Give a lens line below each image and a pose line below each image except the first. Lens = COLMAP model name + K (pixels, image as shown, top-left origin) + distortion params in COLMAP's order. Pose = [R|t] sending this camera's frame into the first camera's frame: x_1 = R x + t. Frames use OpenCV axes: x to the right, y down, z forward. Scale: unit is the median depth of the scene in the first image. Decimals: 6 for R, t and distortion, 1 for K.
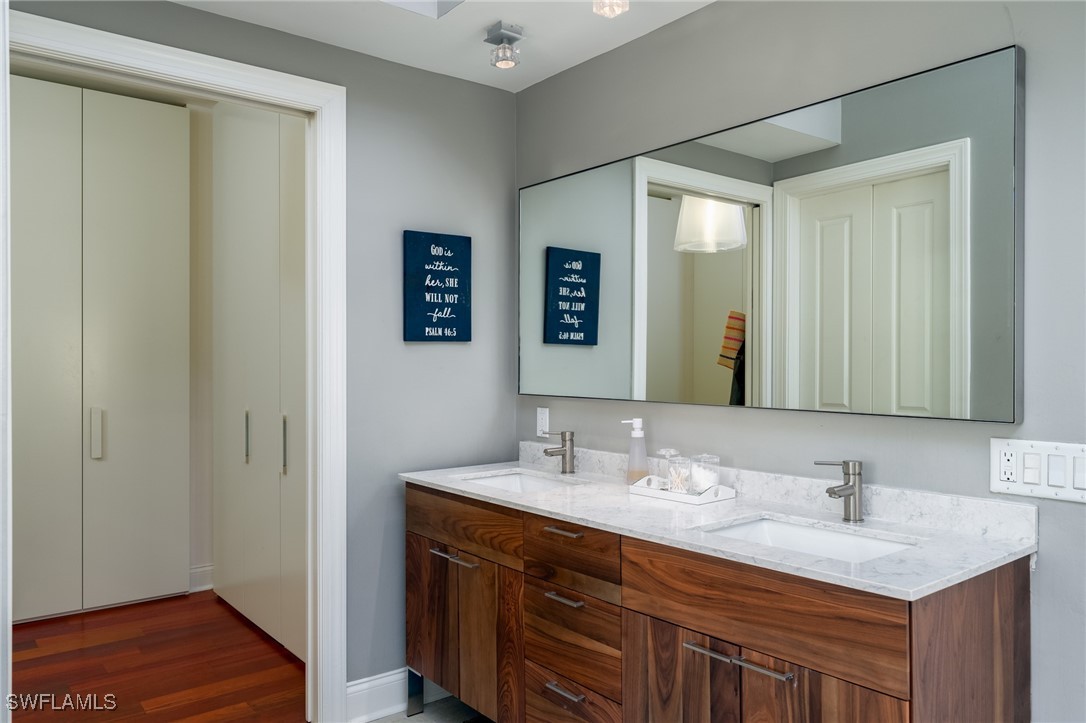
lens RADIAL K [[777.2, 0, 543.0], [0, 777.2, 361.5], [0, 0, 1]] dist [-0.001627, 0.000508]
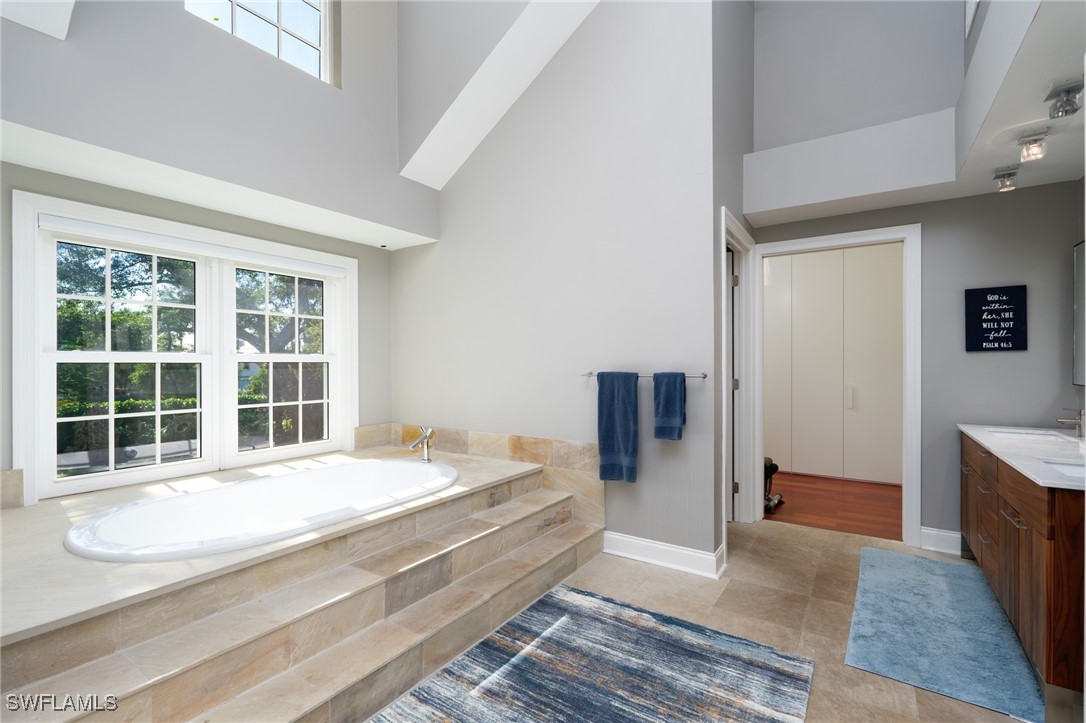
lens RADIAL K [[480.3, 0, 543.0], [0, 480.3, 361.5], [0, 0, 1]] dist [-0.000097, -0.000059]
pose [[0.299493, 0.000741, -0.954098, 0.567826], [-0.001897, 0.999998, 0.000181, -0.000875], [0.954097, 0.001756, 0.299494, -0.252378]]
